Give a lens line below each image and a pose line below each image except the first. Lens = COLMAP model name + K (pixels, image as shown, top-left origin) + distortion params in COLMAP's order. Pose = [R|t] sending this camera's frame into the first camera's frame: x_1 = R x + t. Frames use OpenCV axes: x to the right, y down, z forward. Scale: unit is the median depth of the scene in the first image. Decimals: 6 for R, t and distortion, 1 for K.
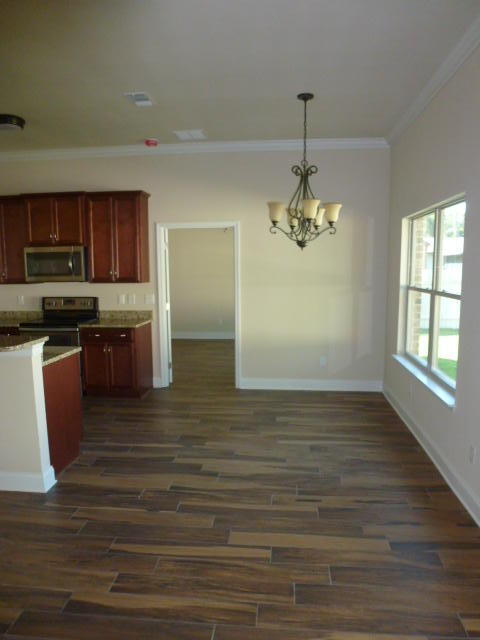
lens RADIAL K [[459.0, 0, 243.5], [0, 459.0, 324.4], [0, 0, 1]] dist [-0.058449, 0.006685]
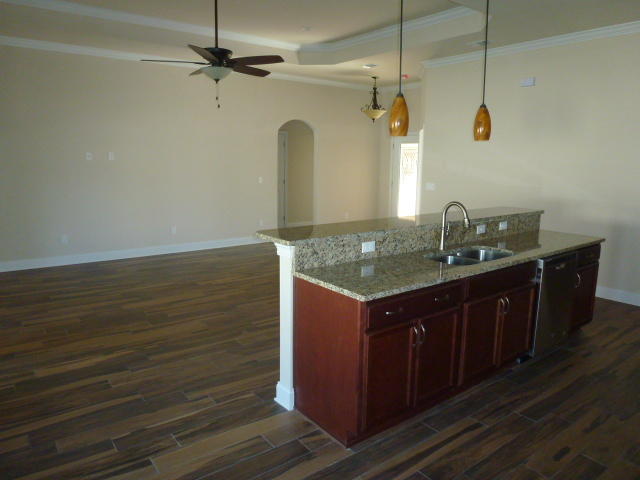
lens RADIAL K [[456.9, 0, 325.3], [0, 456.9, 241.4], [0, 0, 1]] dist [-0.092014, 0.056455]
pose [[-0.731718, 0.119976, -0.670965, 0.041524], [-0.094994, 0.956830, 0.274687, -0.123512], [0.674955, 0.264731, -0.688733, 0.970717]]
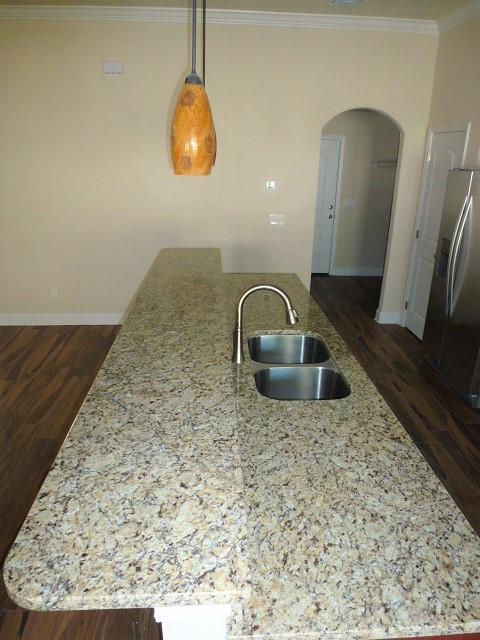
lens RADIAL K [[456.9, 0, 240.0], [0, 456.9, 320.0], [0, 0, 1]] dist [-0.092014, 0.056455]
pose [[0.152810, 0.345728, -0.925809, -0.155795], [-0.144828, 0.934531, 0.325080, -0.112005], [0.977586, 0.084407, 0.192876, 0.566744]]
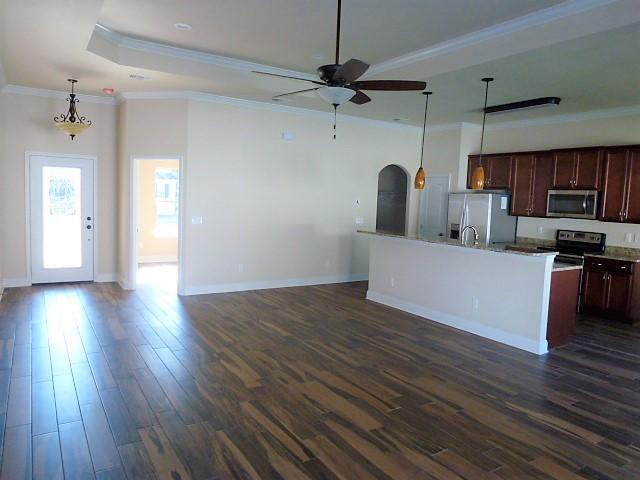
lens RADIAL K [[457.6, 0, 320.2], [0, 457.6, 236.7], [0, 0, 1]] dist [-0.048418, 0.002946]
pose [[0.618157, 0.097736, -0.779955, 0.141924], [-0.140794, 0.989960, 0.012465, 0.040901], [0.773343, 0.102107, 0.625711, -0.321728]]
